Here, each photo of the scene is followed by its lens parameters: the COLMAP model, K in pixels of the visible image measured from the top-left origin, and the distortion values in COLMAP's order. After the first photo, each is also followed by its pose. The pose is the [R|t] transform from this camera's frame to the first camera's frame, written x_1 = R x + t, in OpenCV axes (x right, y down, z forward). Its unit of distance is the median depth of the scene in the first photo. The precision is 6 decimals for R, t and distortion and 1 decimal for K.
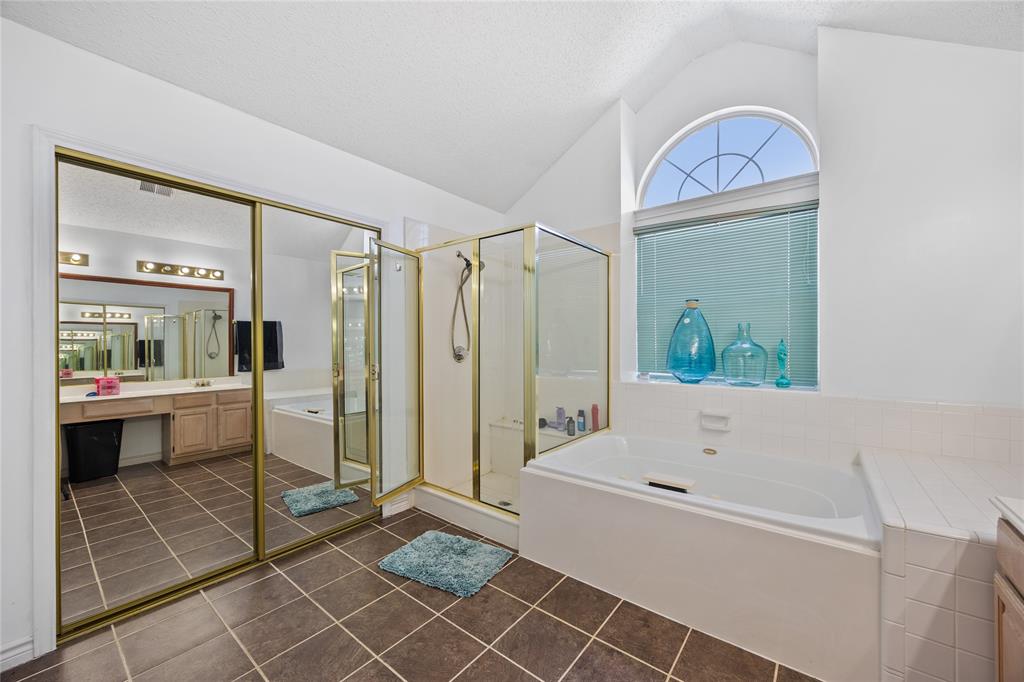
lens RADIAL K [[400.2, 0, 491.4], [0, 400.2, 345.2], [0, 0, 1]] dist [-0.001243, 0.000563]
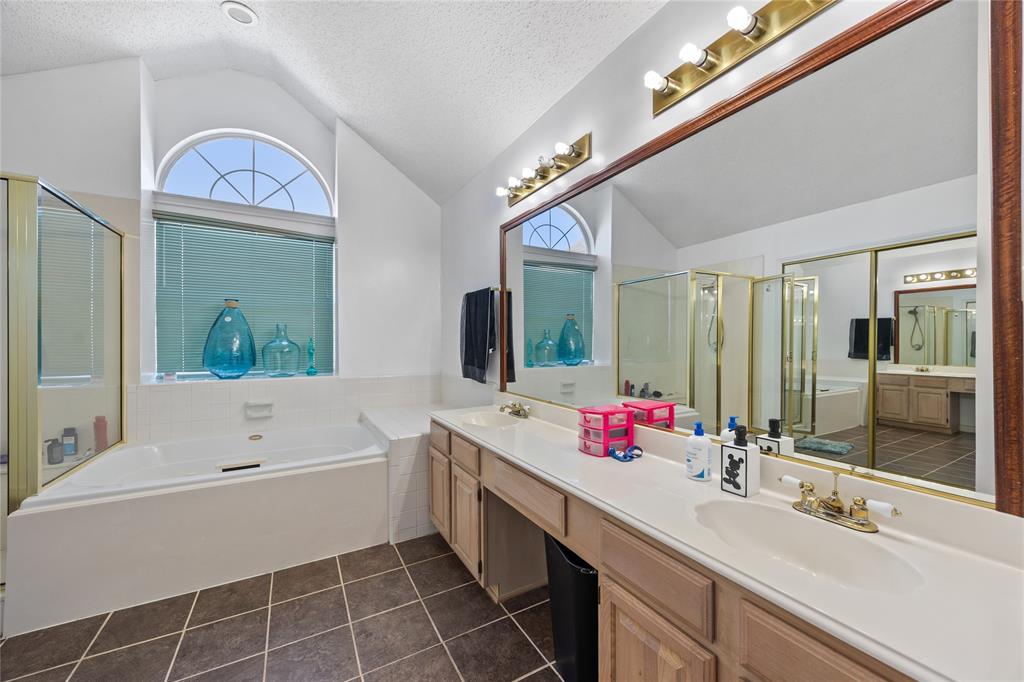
lens RADIAL K [[400.2, 0, 517.1], [0, 400.2, 344.0], [0, 0, 1]] dist [-0.001243, 0.000563]
pose [[0.362605, 0.003436, 0.931936, -0.213236], [0.002511, 0.999986, -0.004664, 0.010649], [-0.931939, 0.004031, 0.362592, -0.081214]]
